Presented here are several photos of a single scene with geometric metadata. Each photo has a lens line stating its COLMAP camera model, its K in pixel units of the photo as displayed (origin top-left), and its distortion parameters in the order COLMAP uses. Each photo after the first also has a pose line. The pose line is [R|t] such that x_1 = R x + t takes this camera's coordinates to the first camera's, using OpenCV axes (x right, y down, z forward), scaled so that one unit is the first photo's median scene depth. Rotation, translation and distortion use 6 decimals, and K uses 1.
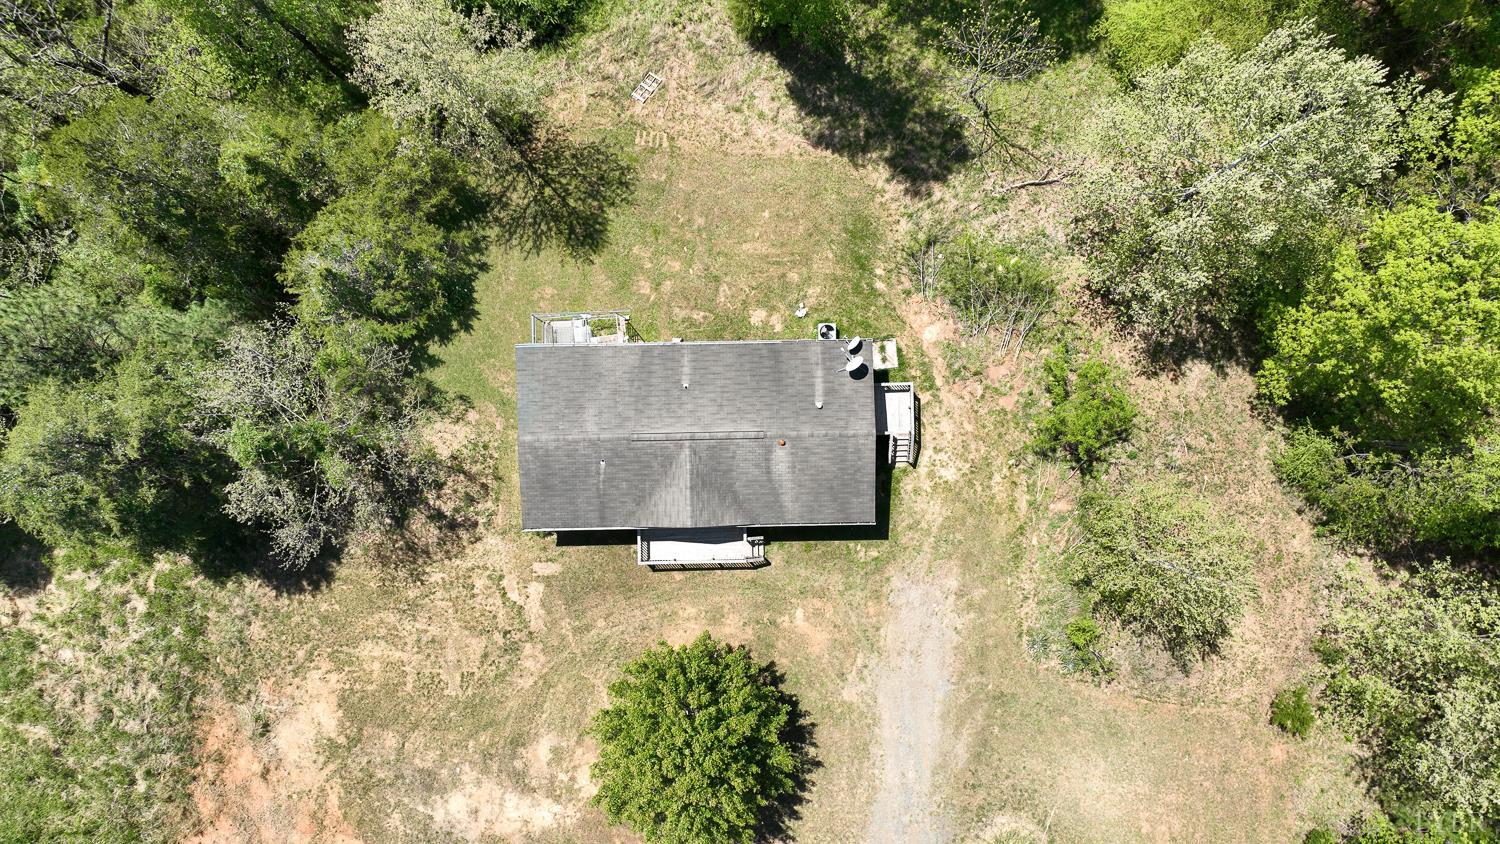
lens RADIAL K [[1052.4, 0, 746.6], [0, 1052.4, 418.4], [0, 0, 1]] dist [0.003187, 0.004146]
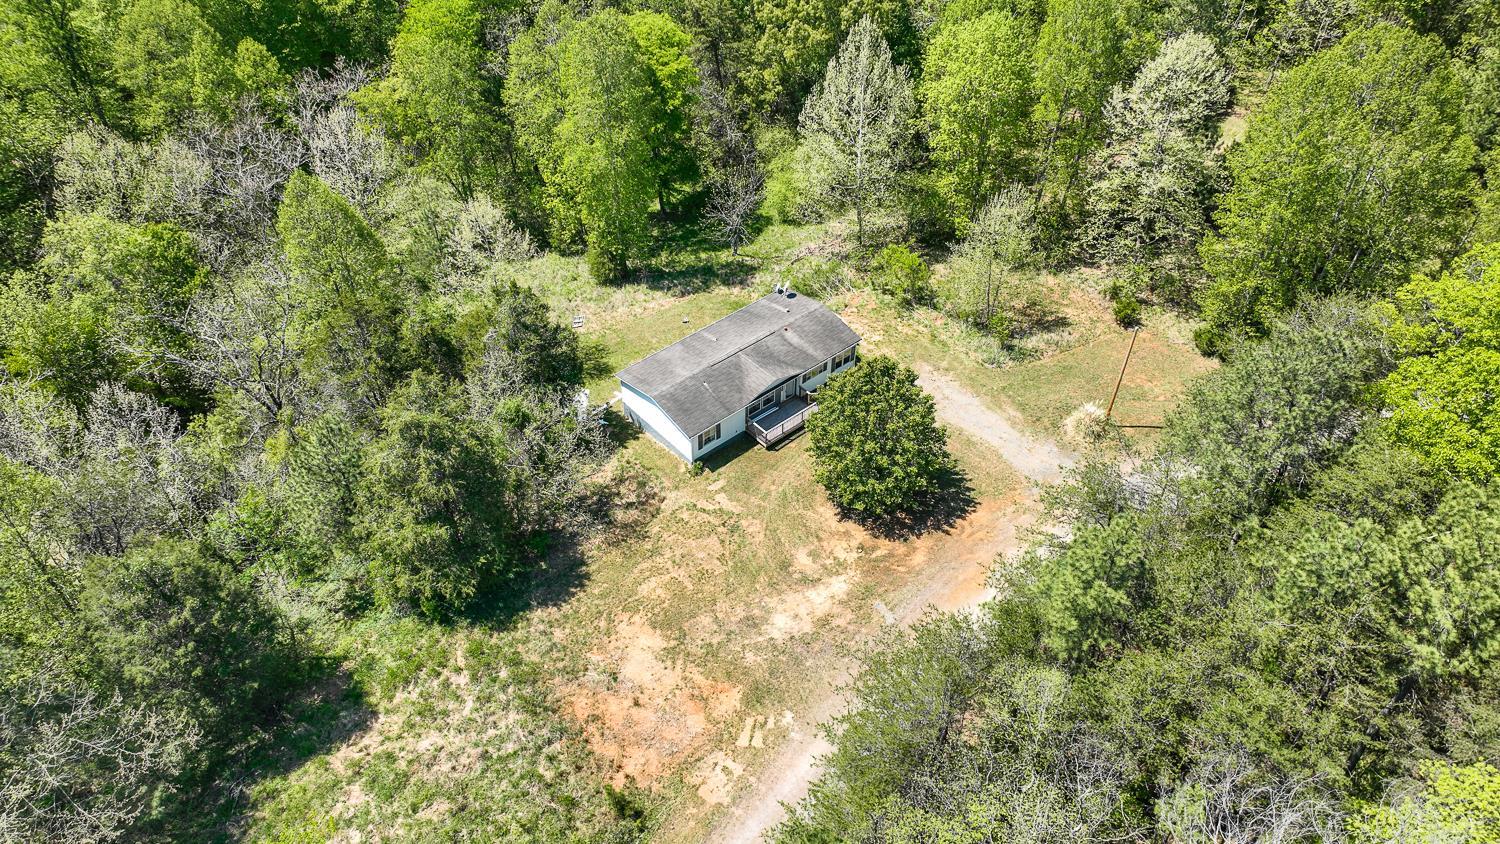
lens RADIAL K [[1052.4, 0, 746.6], [0, 1052.4, 418.4], [0, 0, 1]] dist [0.003187, 0.004146]
pose [[0.768174, -0.432141, 0.472400, -0.761833], [0.640121, 0.532673, -0.553629, 0.870265], [-0.012389, 0.727677, 0.685808, -0.005270]]
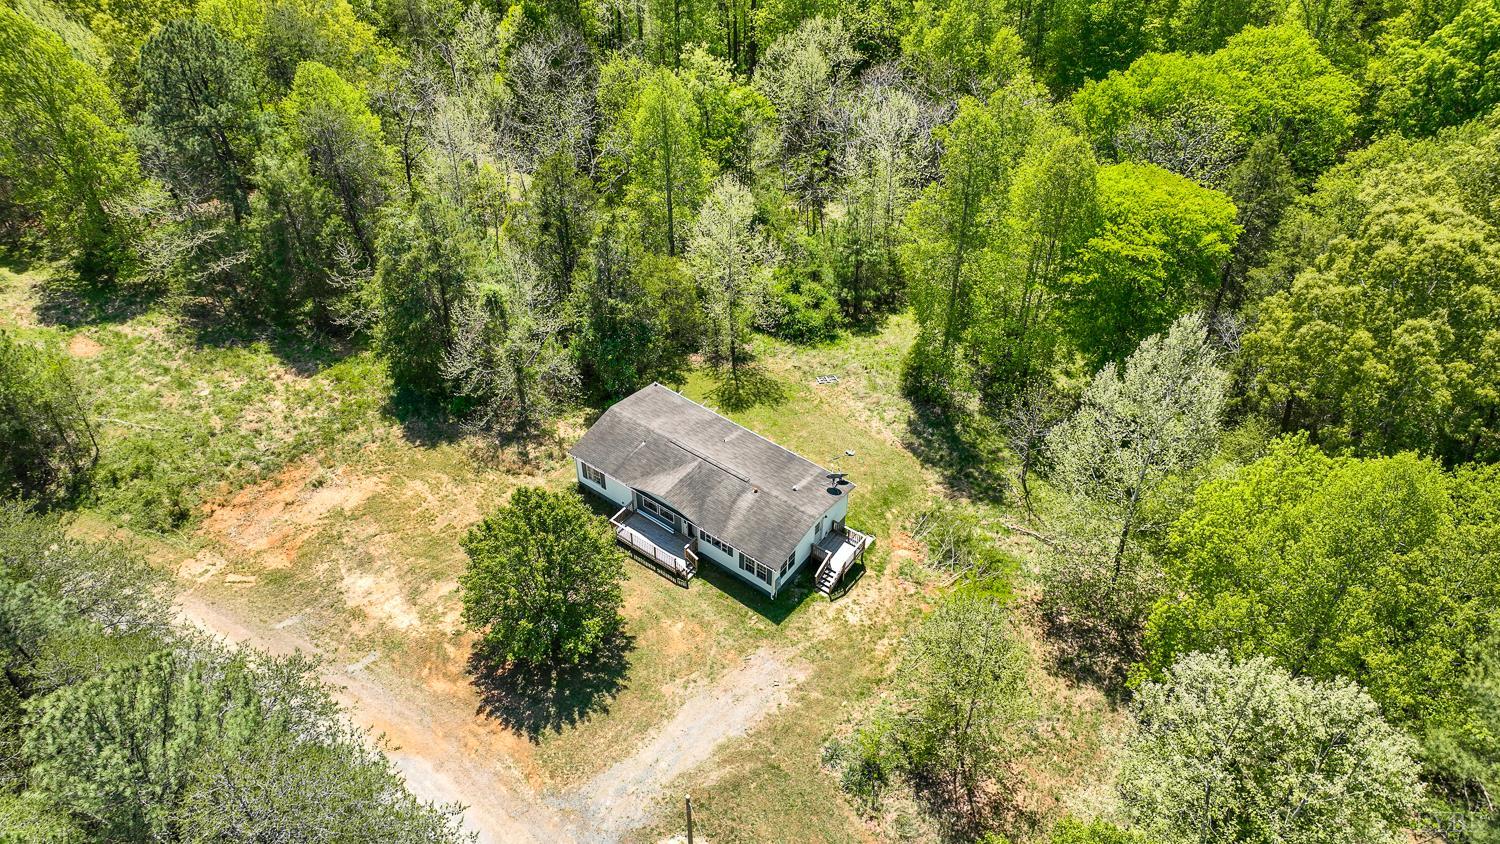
lens RADIAL K [[1052.4, 0, 746.6], [0, 1052.4, 418.4], [0, 0, 1]] dist [0.003187, 0.004146]
pose [[0.792857, 0.412589, -0.448495, 0.532237], [-0.609407, 0.535761, -0.584451, 0.691569], [-0.000852, 0.736702, 0.676217, 0.033586]]
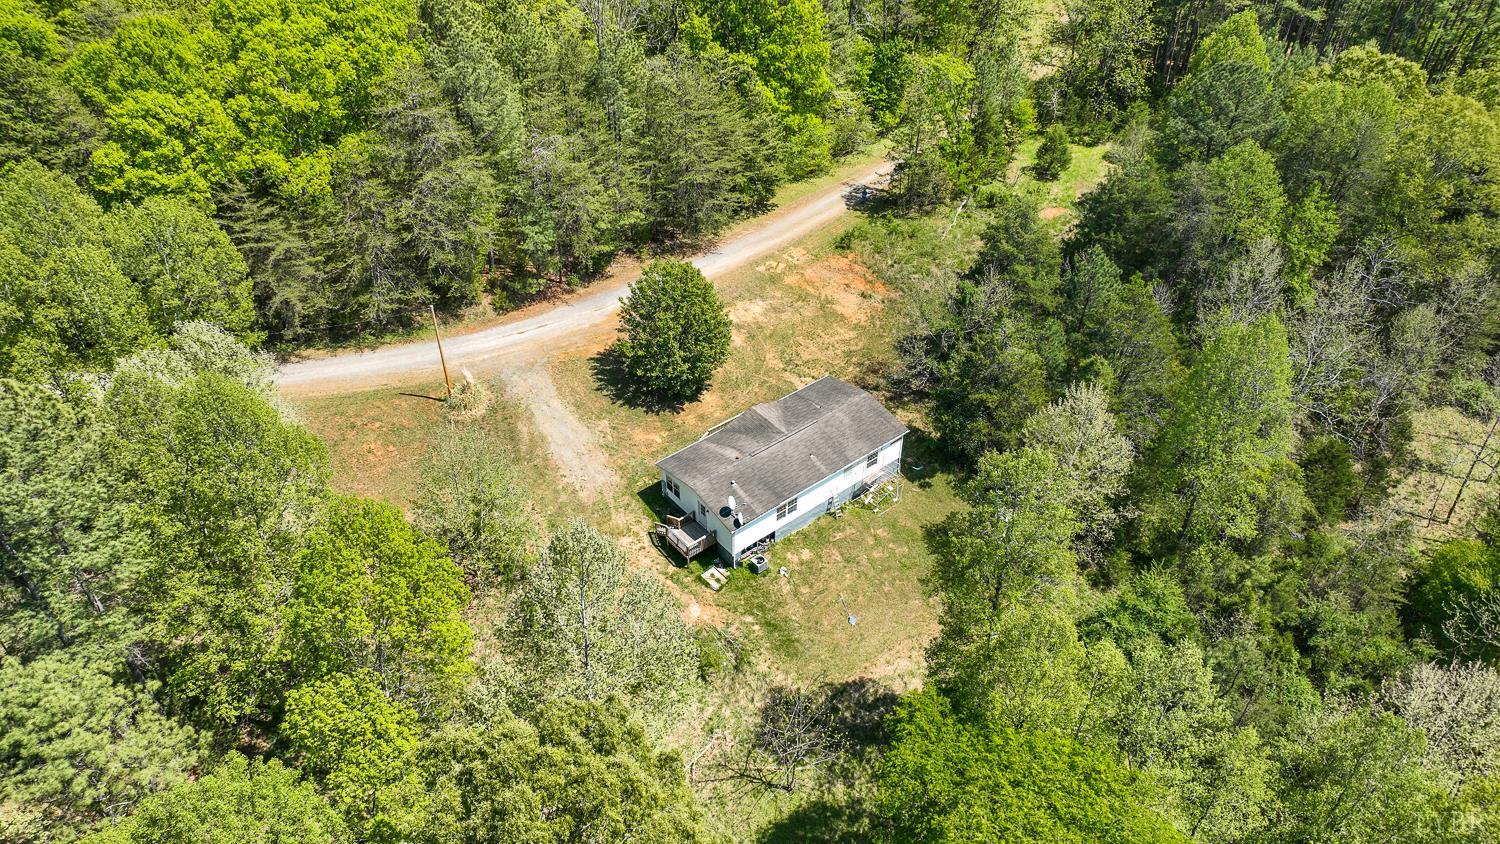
lens RADIAL K [[1052.4, 0, 746.6], [0, 1052.4, 418.4], [0, 0, 1]] dist [0.003187, 0.004146]
pose [[-0.788150, 0.383451, -0.481440, 0.662663], [-0.615465, -0.496937, 0.611765, -0.799477], [-0.004663, 0.778472, 0.627662, 0.013811]]
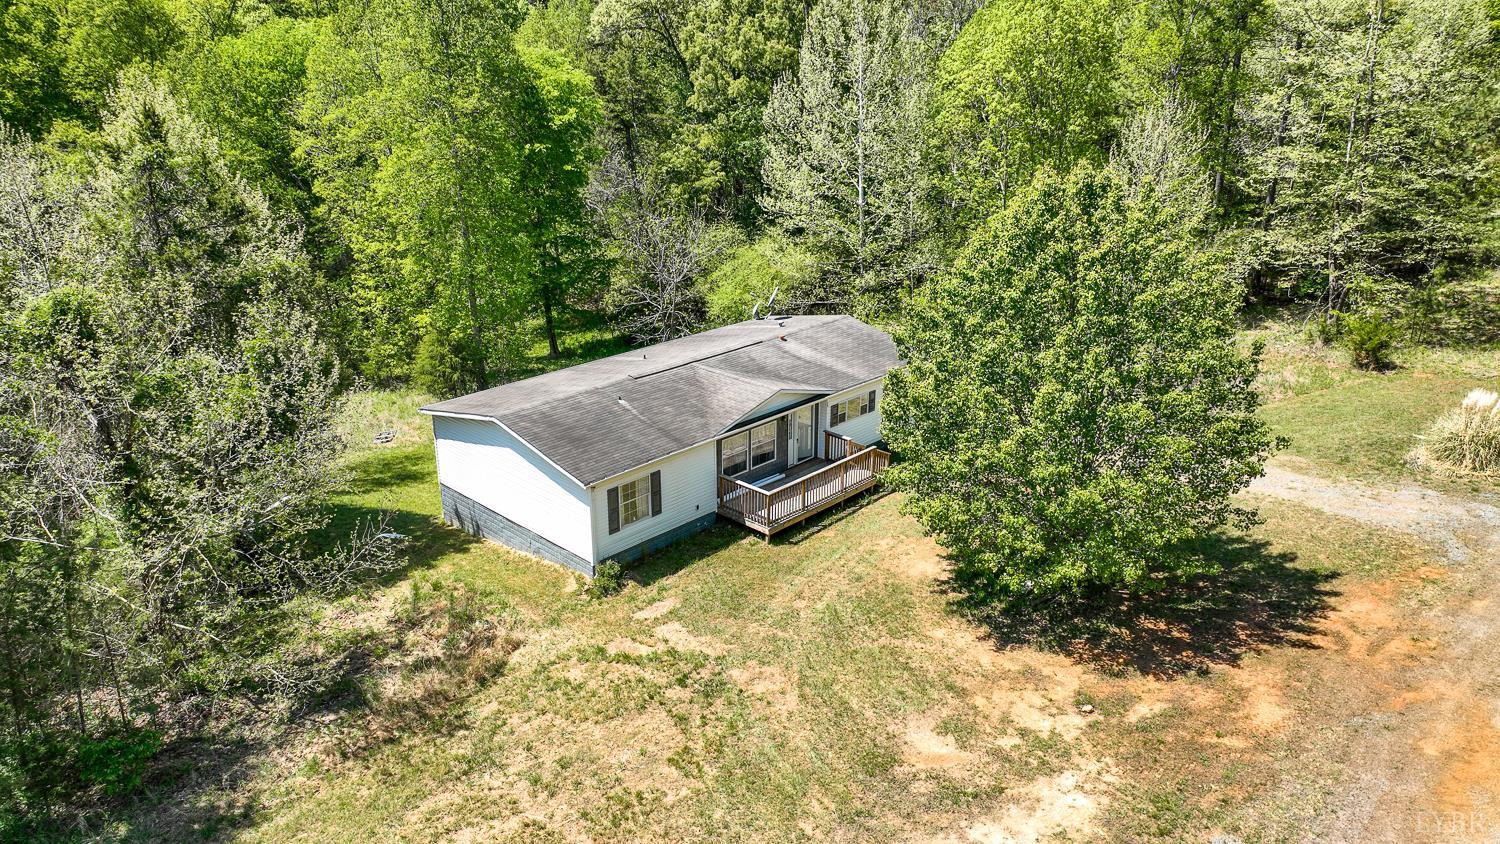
lens RADIAL K [[1052.4, 0, 746.6], [0, 1052.4, 418.4], [0, 0, 1]] dist [0.003187, 0.004146]
pose [[0.705332, -0.246381, 0.664683, -0.486494], [0.708860, 0.251640, -0.658934, 0.499603], [-0.004912, 0.935935, 0.352139, 0.709846]]
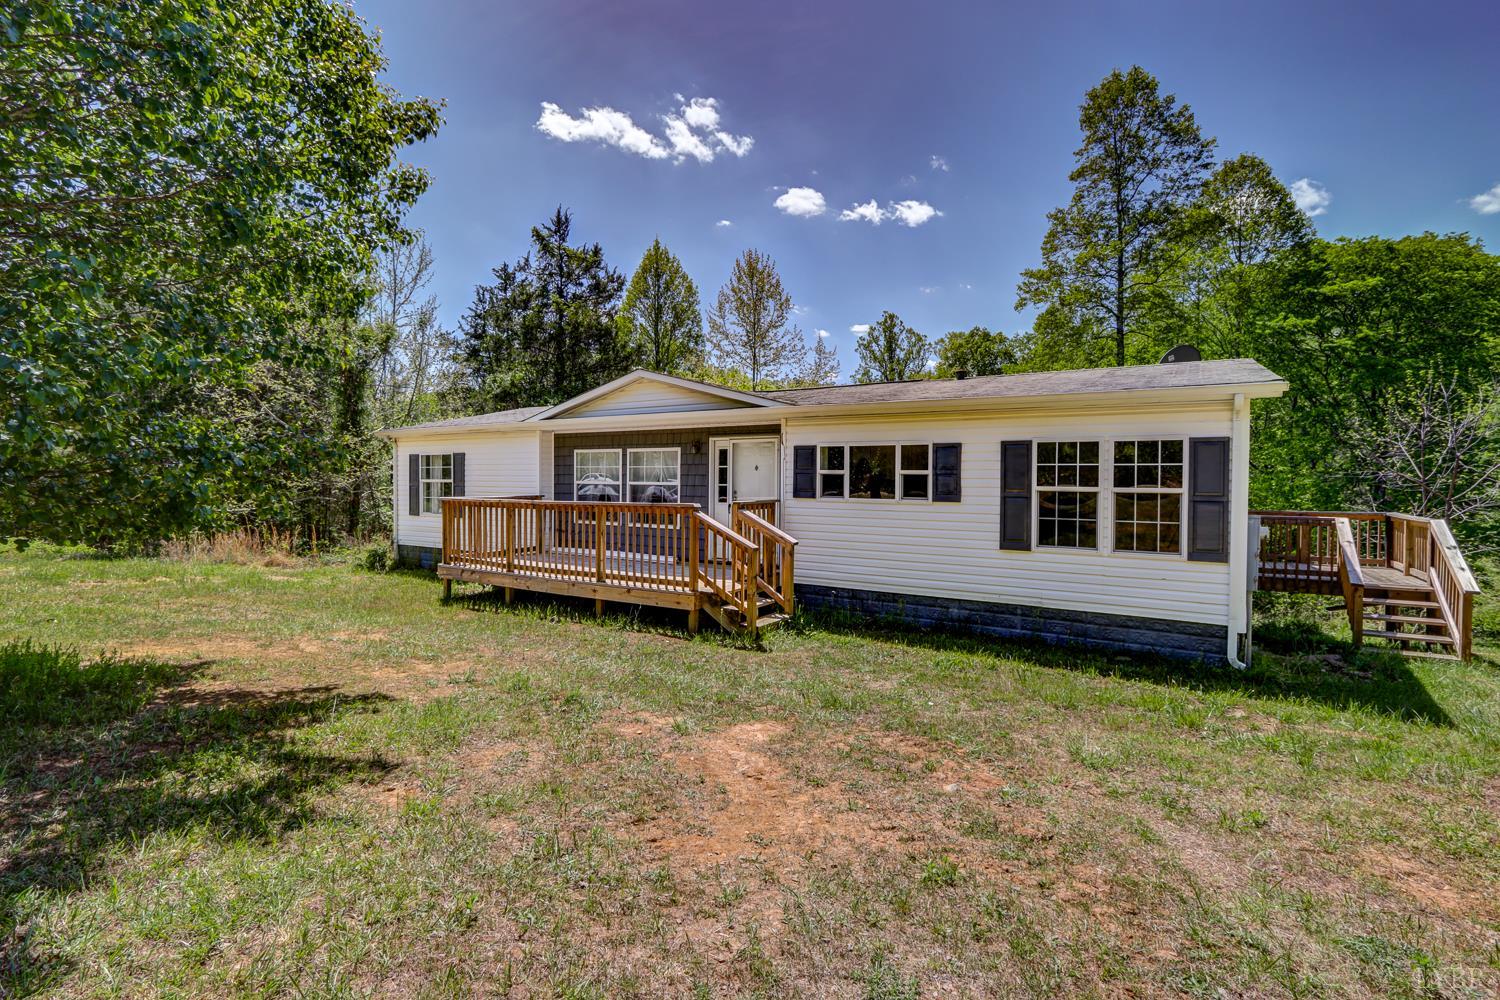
lens RADIAL K [[719.5, 0, 742.8], [0, 719.5, 494.7], [0, 0, 1]] dist [-0.001719, -0.000153]
pose [[0.832222, 0.013726, -0.554273, 0.105071], [-0.554389, 0.006703, -0.832230, 0.266599], [-0.007708, 0.999883, 0.013188, 0.952455]]
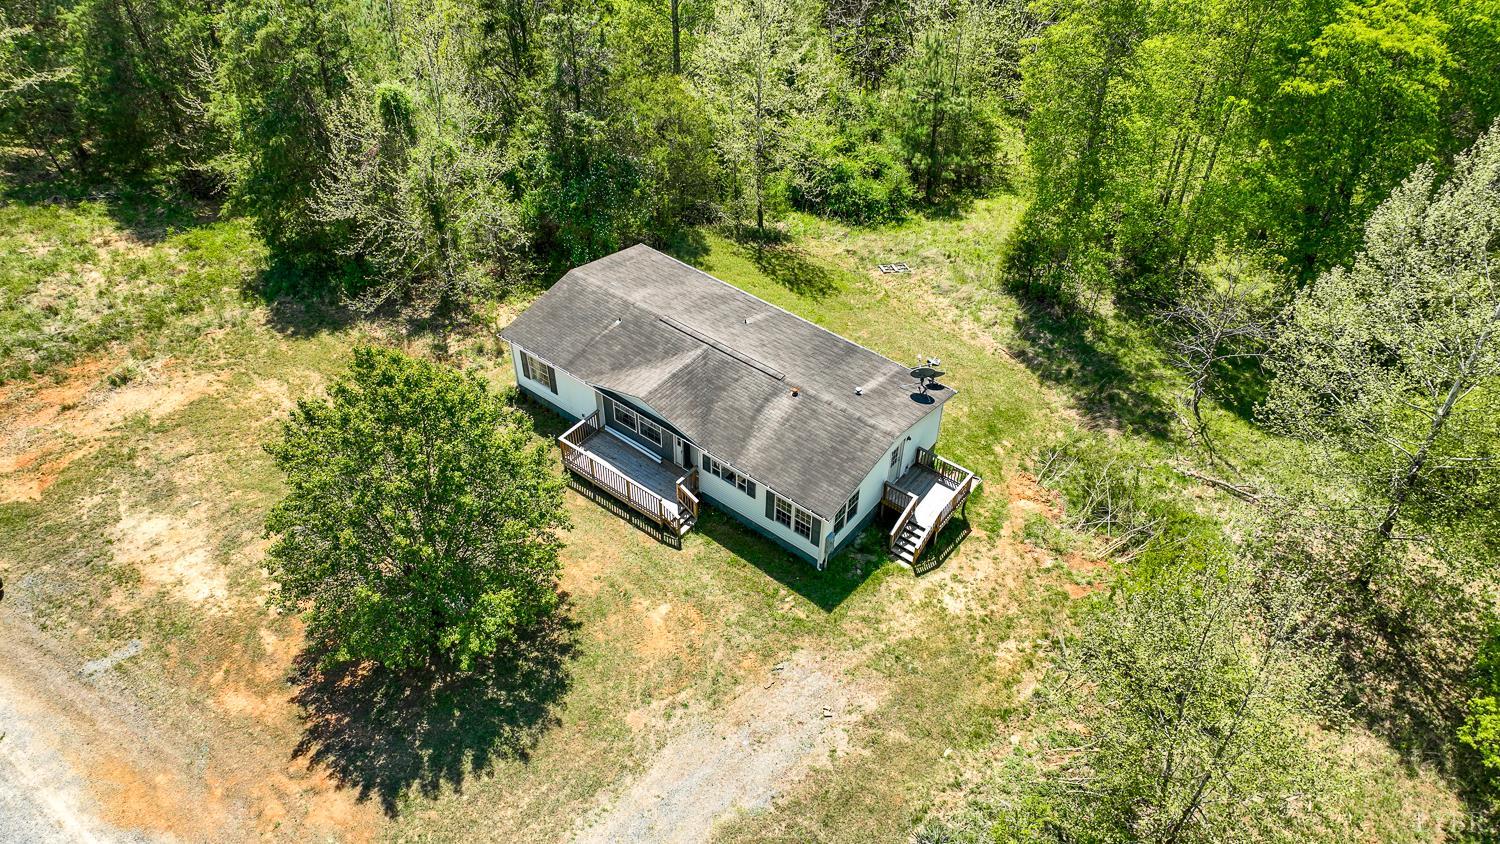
lens RADIAL K [[1052.4, 0, 746.6], [0, 1052.4, 418.4], [0, 0, 1]] dist [0.003187, 0.004146]
pose [[0.774737, 0.428748, -0.464712, 0.356884], [-0.632276, 0.521625, -0.572831, 0.476671], [-0.003195, 0.737619, 0.675209, 0.427690]]
